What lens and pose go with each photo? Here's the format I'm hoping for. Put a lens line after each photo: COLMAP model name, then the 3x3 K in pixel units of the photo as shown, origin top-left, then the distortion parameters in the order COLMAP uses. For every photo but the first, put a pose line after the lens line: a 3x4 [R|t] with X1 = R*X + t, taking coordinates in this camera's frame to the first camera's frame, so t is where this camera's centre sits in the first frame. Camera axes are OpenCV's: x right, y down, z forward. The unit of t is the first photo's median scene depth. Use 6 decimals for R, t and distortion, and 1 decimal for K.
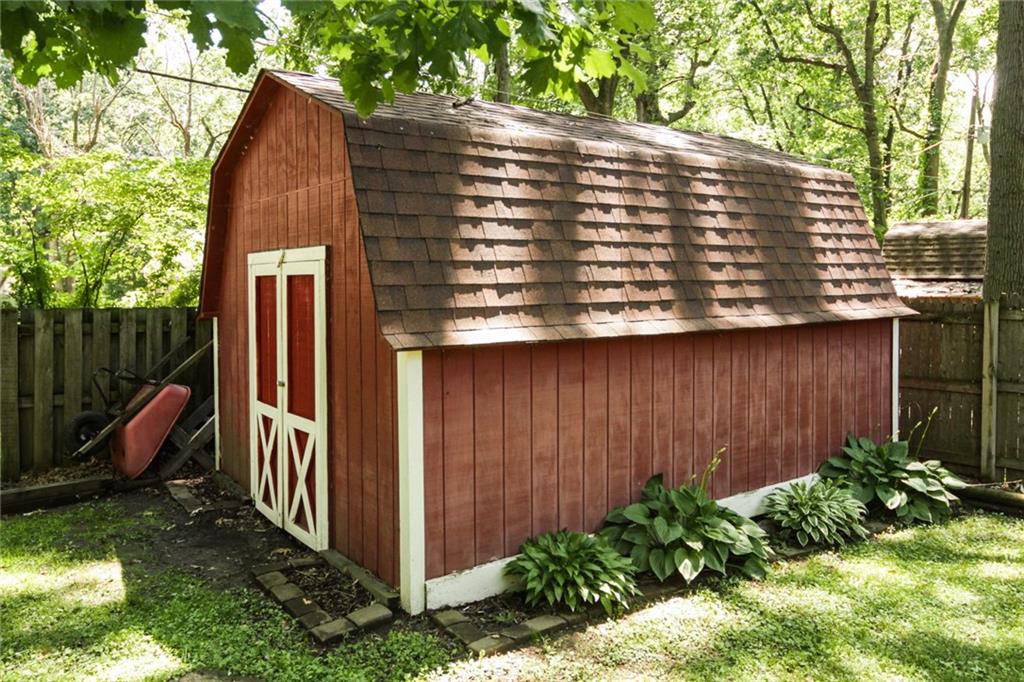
lens RADIAL K [[806.6, 0, 510.7], [0, 806.6, 332.8], [0, 0, 1]] dist [-0.001279, -0.000296]
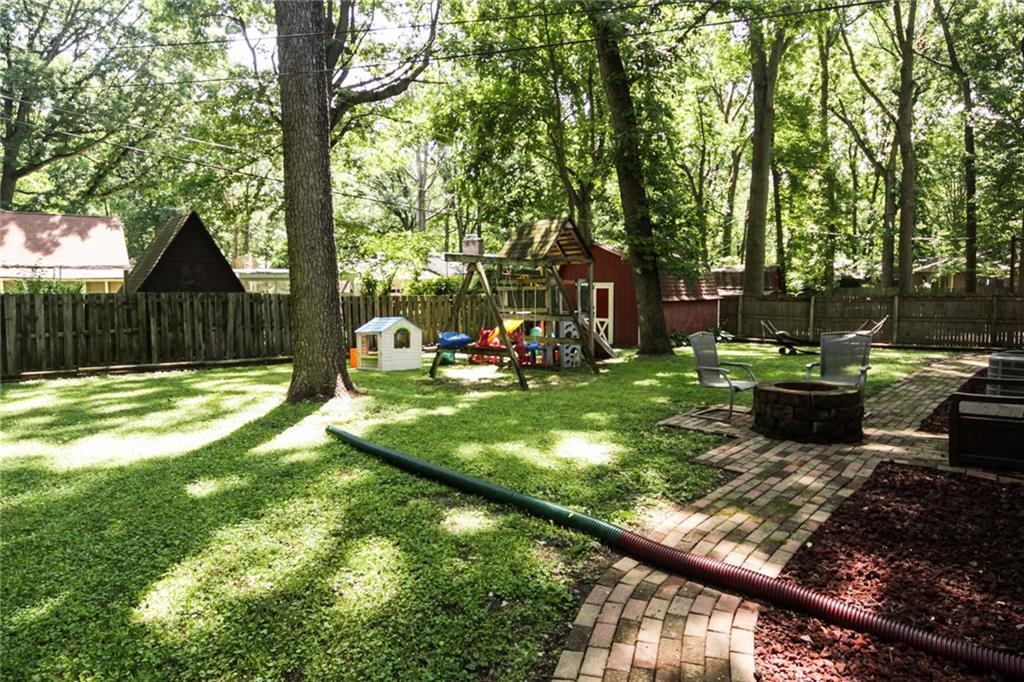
lens RADIAL K [[578.0, 0, 512.5], [0, 578.0, 347.6], [0, 0, 1]] dist [-0.002942, -0.000066]
pose [[0.992134, -0.006246, 0.125023, -0.871975], [0.000744, 0.999031, 0.044006, 0.089821], [-0.125177, -0.043567, 0.991177, -1.676870]]
